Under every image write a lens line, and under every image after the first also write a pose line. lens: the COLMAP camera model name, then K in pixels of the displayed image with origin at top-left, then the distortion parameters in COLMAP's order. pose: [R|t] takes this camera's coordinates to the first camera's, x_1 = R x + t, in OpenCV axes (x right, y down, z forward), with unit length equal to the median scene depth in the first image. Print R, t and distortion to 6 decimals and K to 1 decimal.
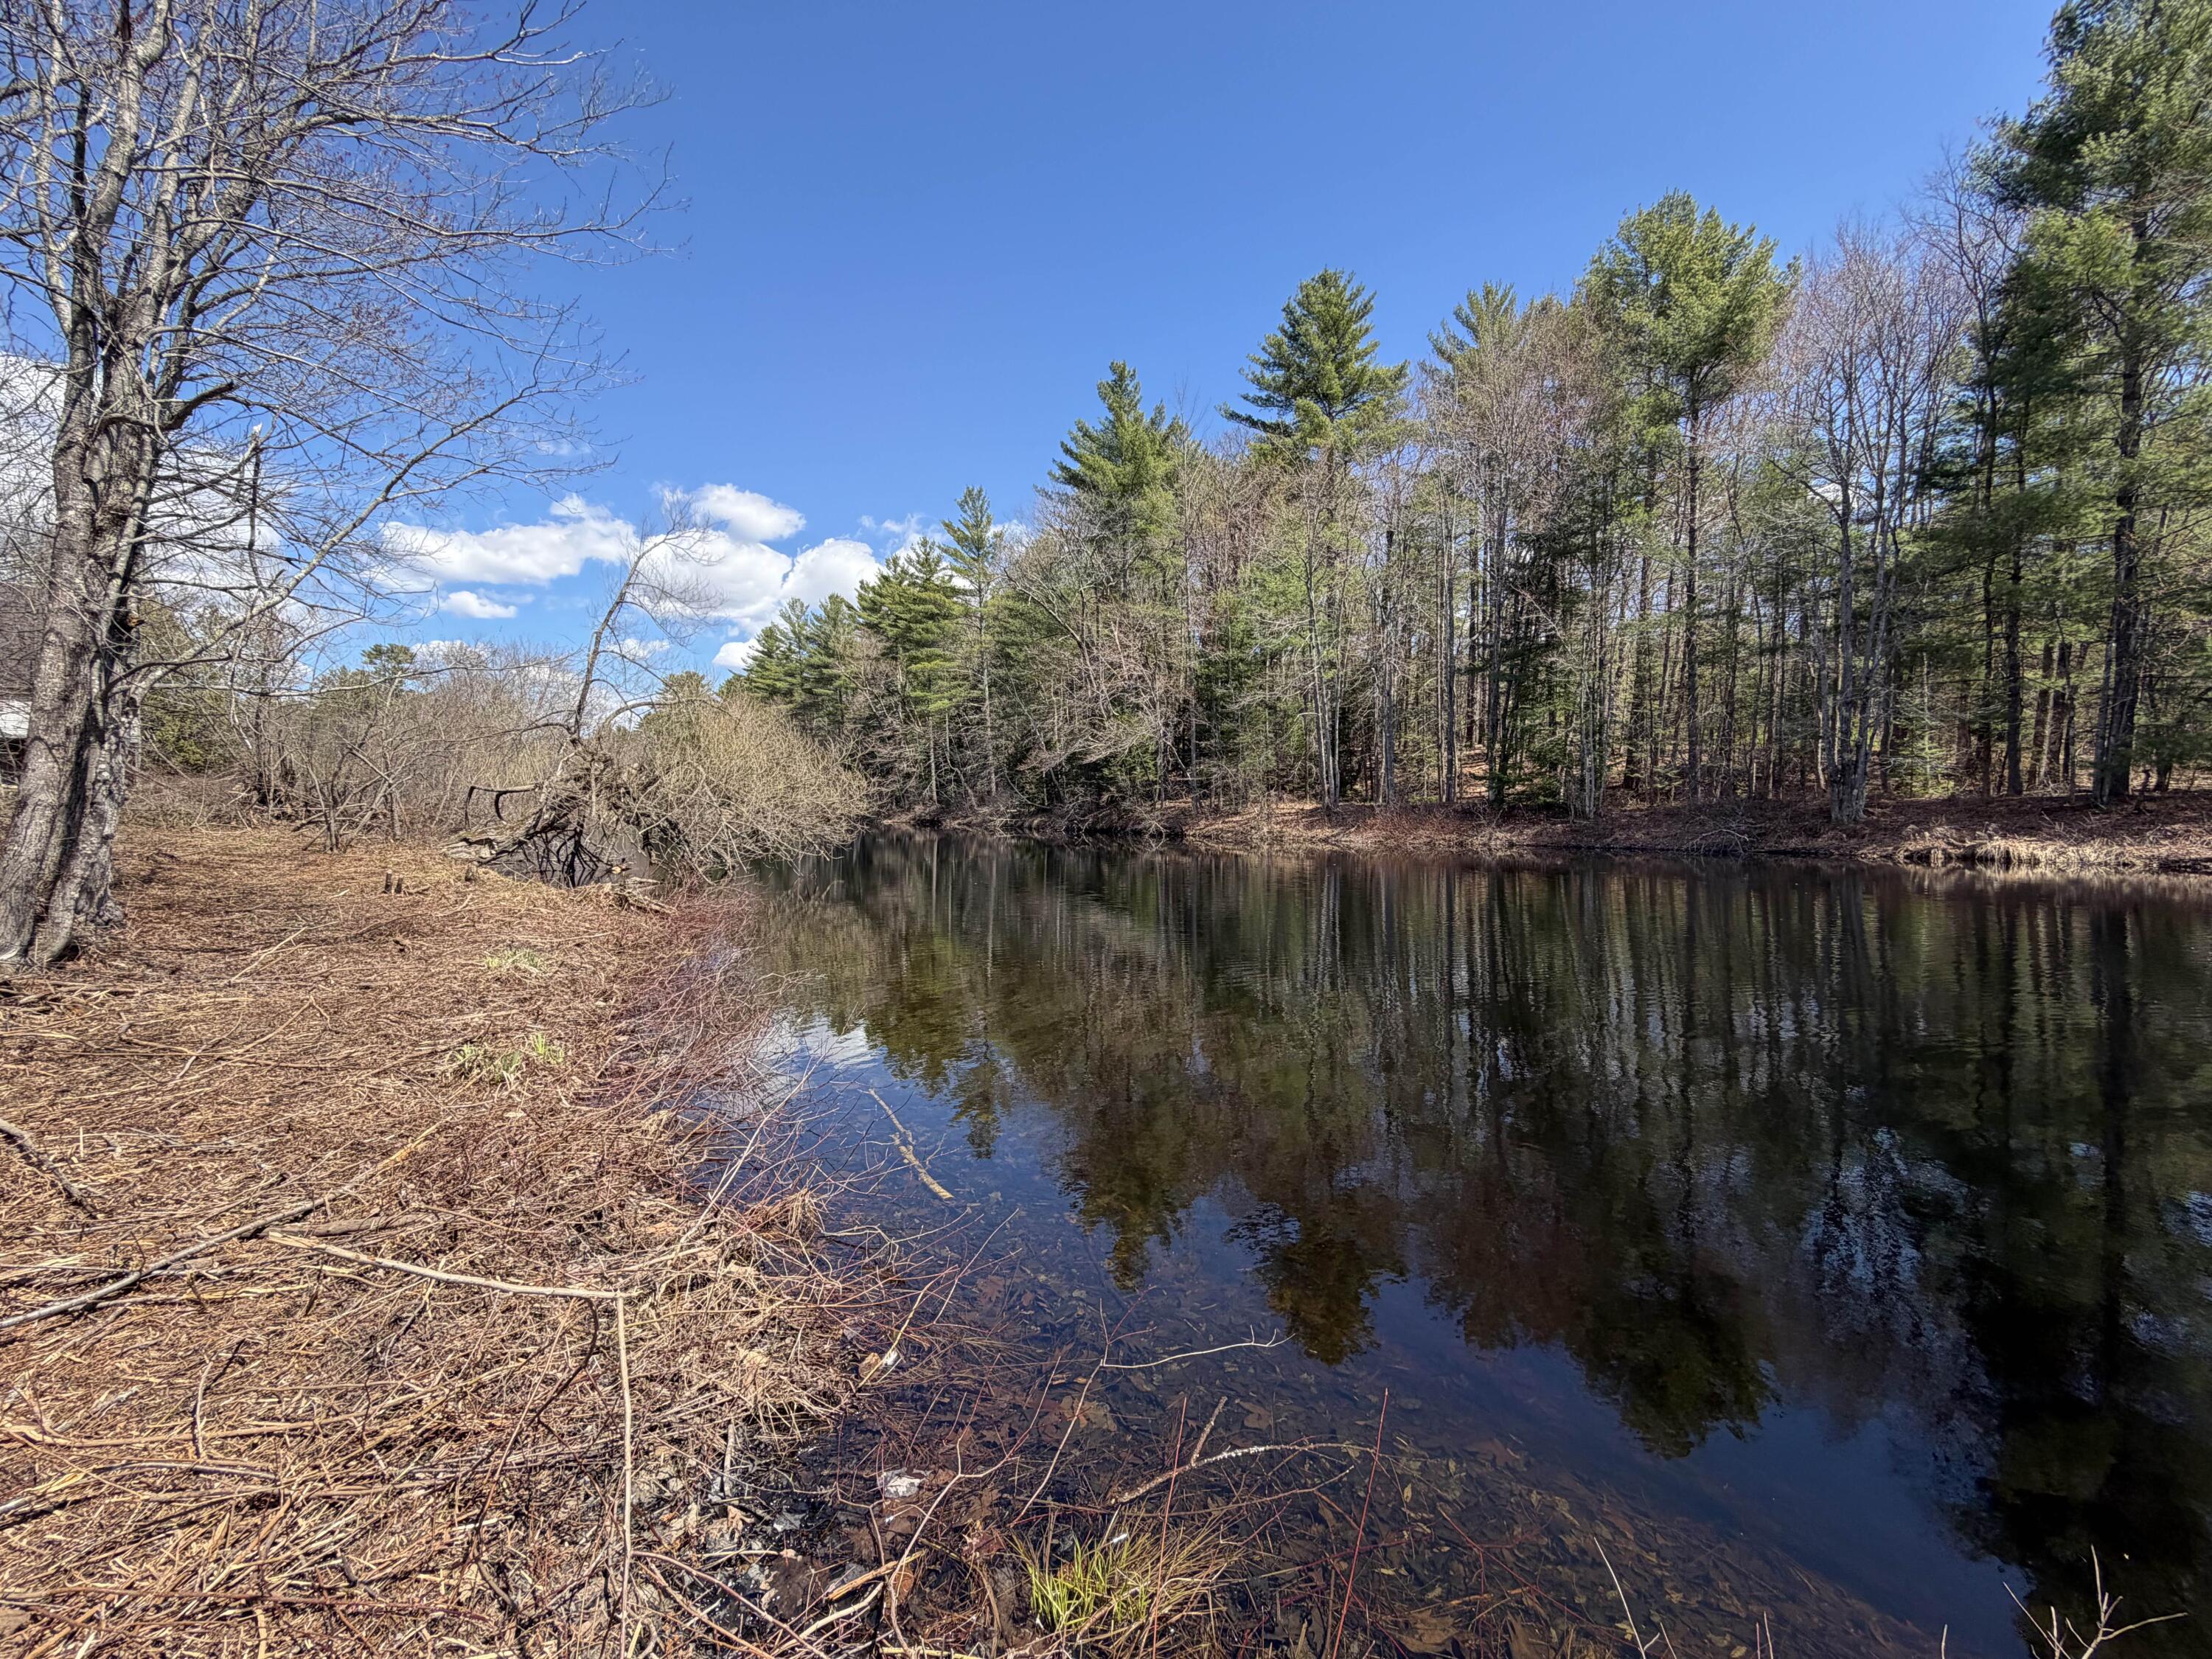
lens RADIAL K [[888.3, 0, 1110.6], [0, 888.3, 825.5], [0, 0, 1]] dist [0.001905, -0.000182]
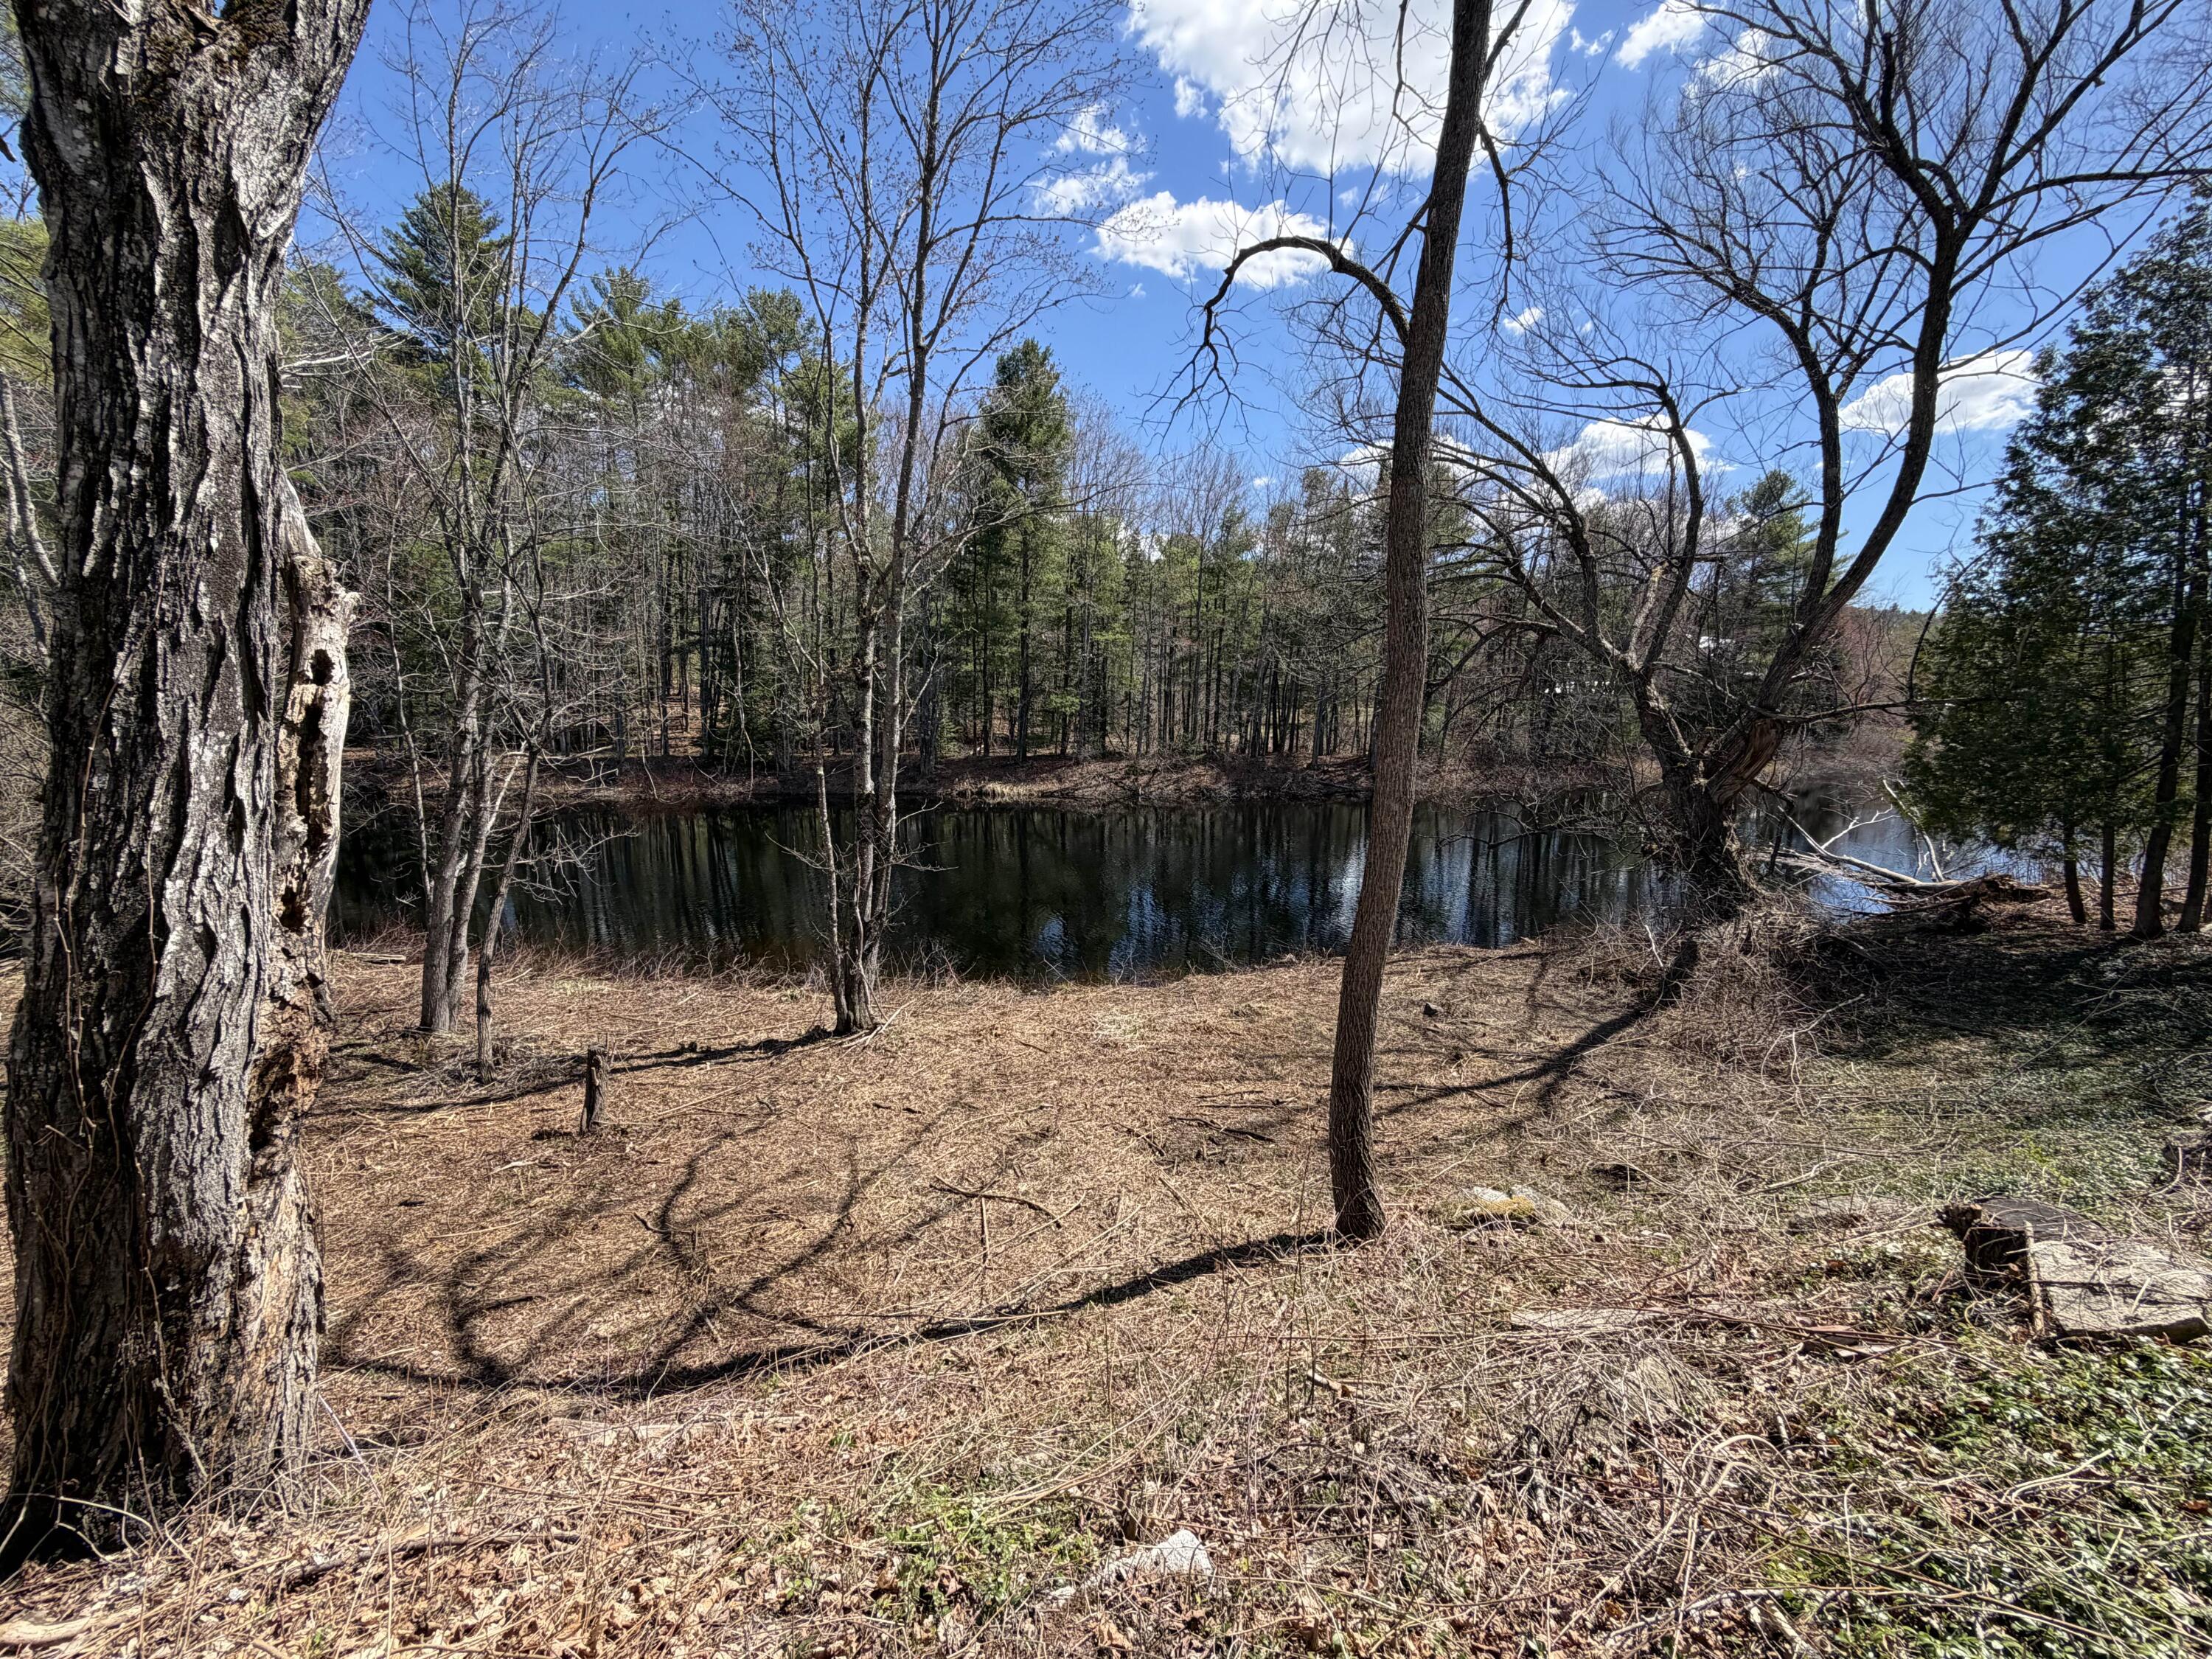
lens RADIAL K [[888.3, 0, 1107.6], [0, 888.3, 828.9], [0, 0, 1]] dist [0.001905, -0.000182]
pose [[0.536702, -0.107595, 0.836884, -0.375023], [-0.001033, 0.991752, 0.128168, -0.093553], [-0.843771, -0.069653, 0.532164, -0.207800]]
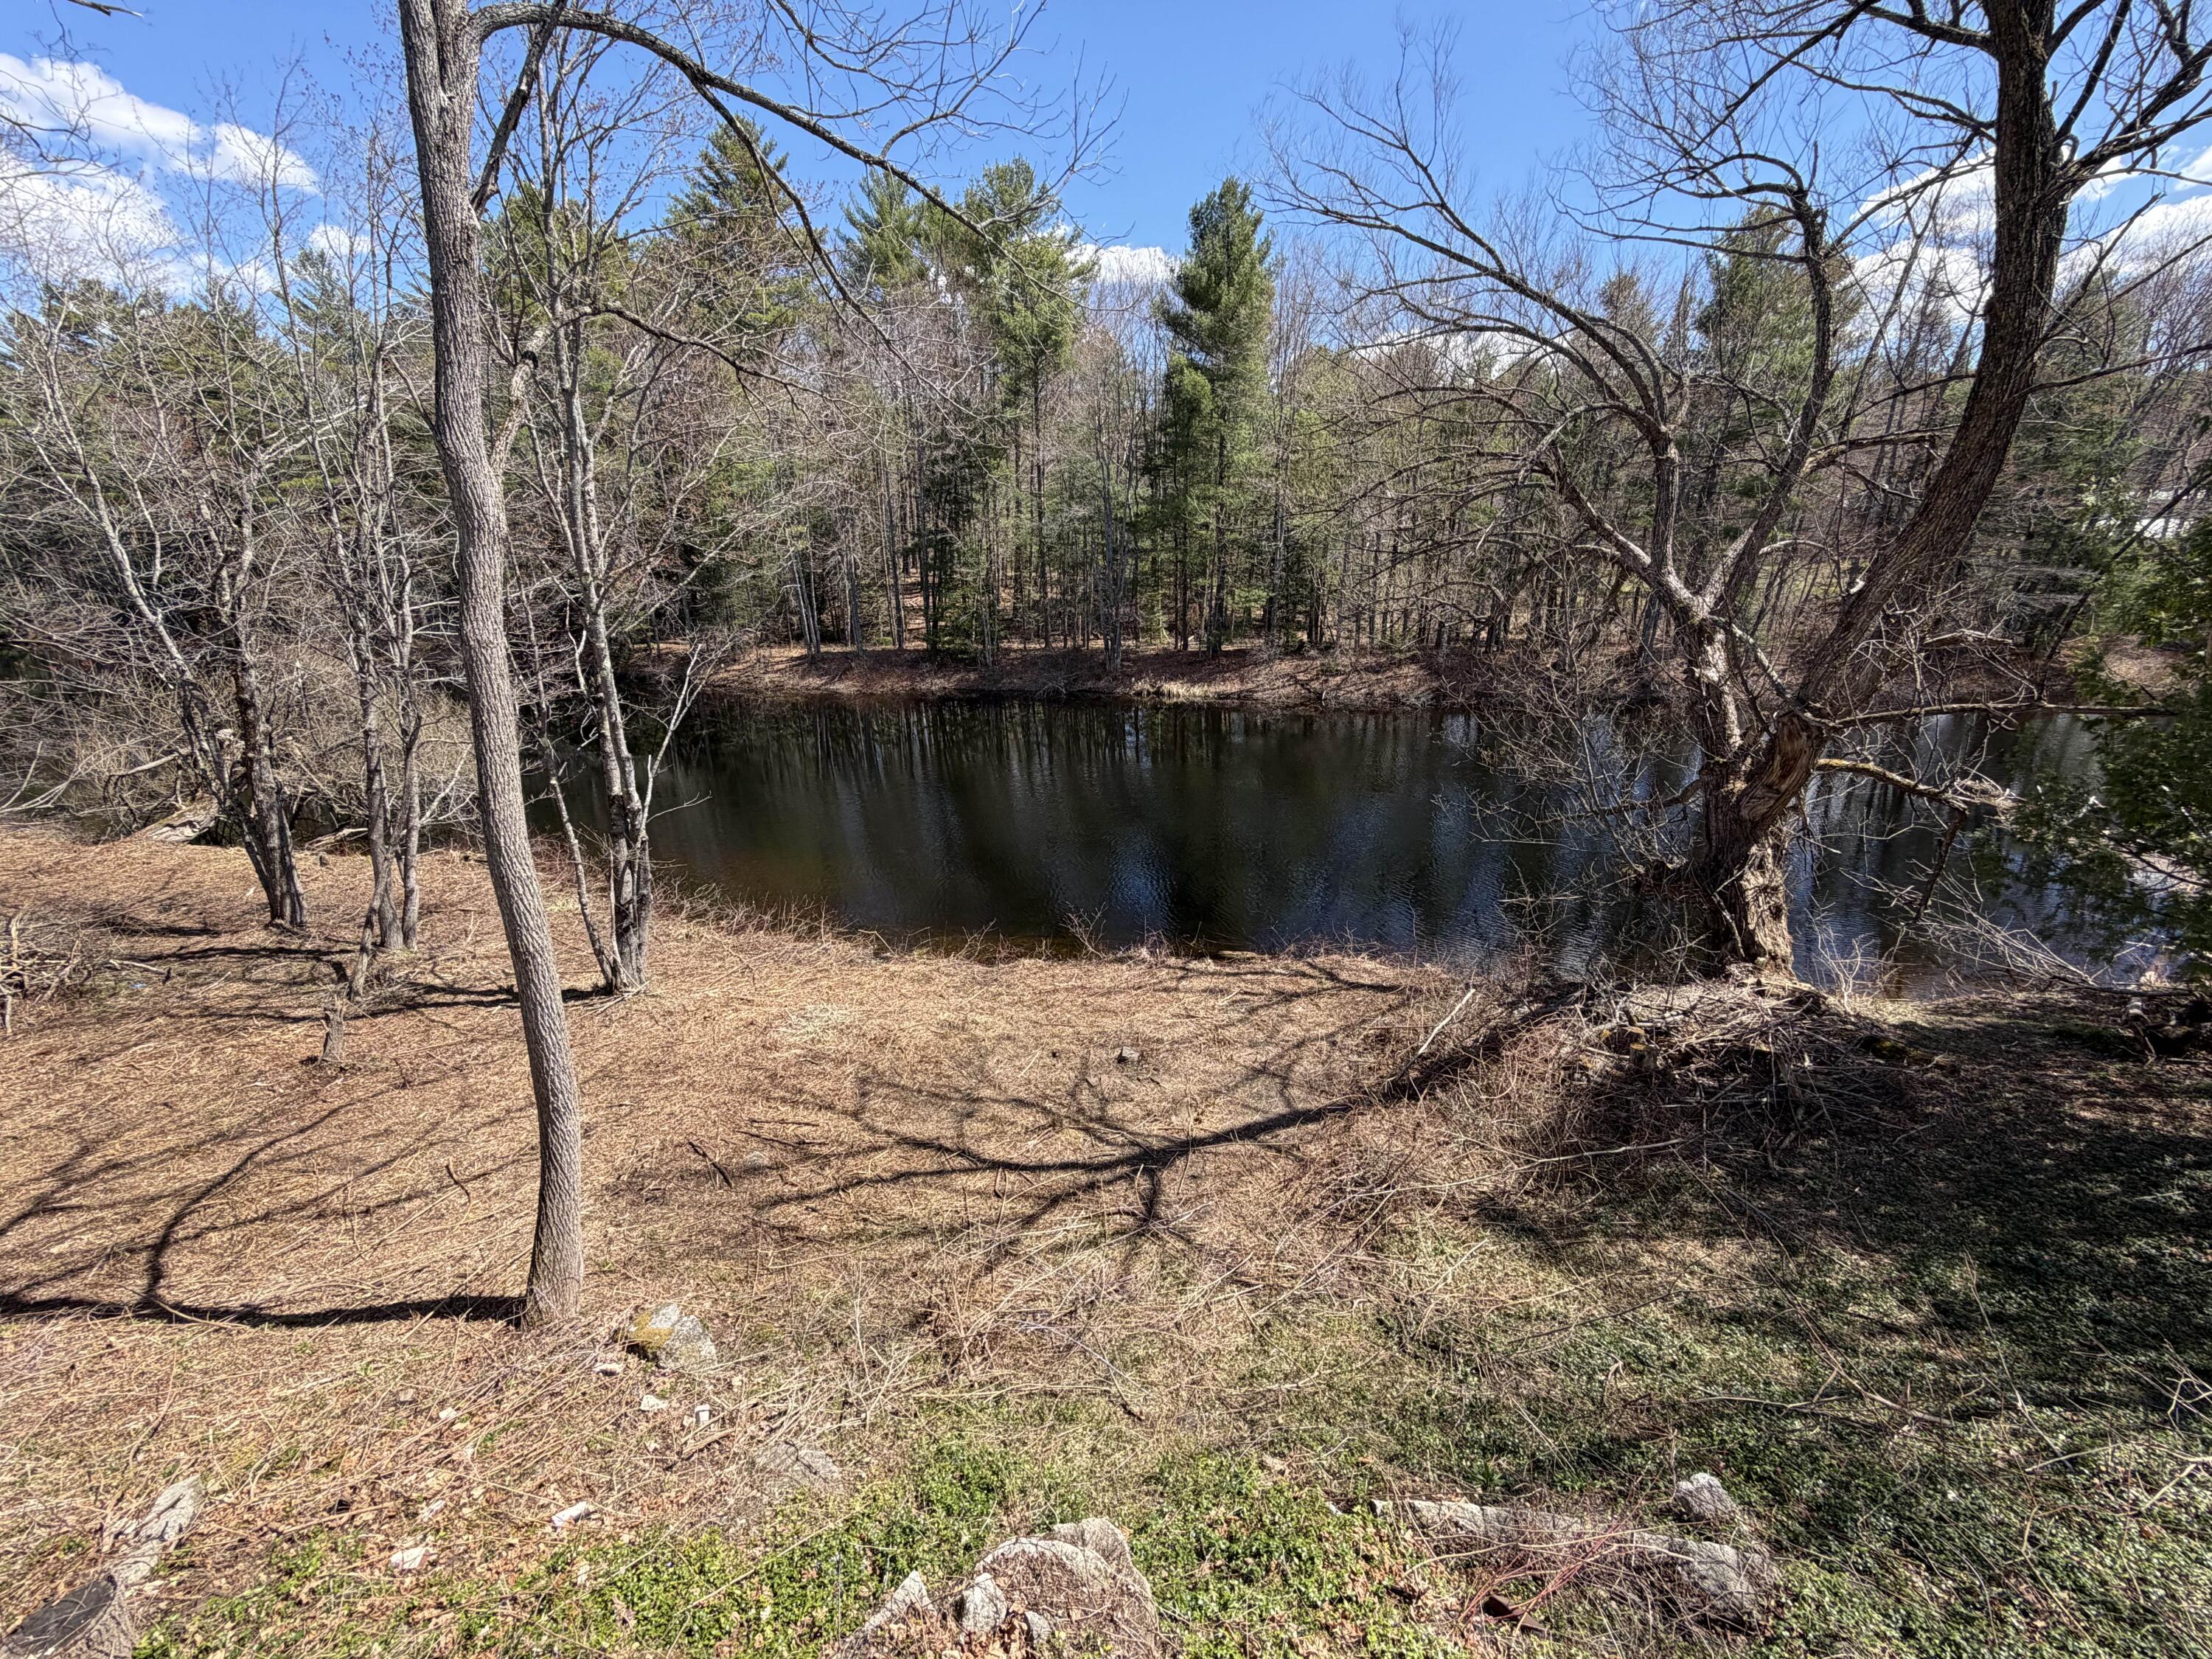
lens RADIAL K [[888.3, 0, 1118.1], [0, 888.3, 823.3], [0, 0, 1]] dist [0.001905, -0.000182]
pose [[0.818236, -0.176234, 0.547203, -0.164550], [0.022625, 0.960987, 0.275668, -0.155748], [-0.574437, -0.213181, 0.790301, -0.388841]]
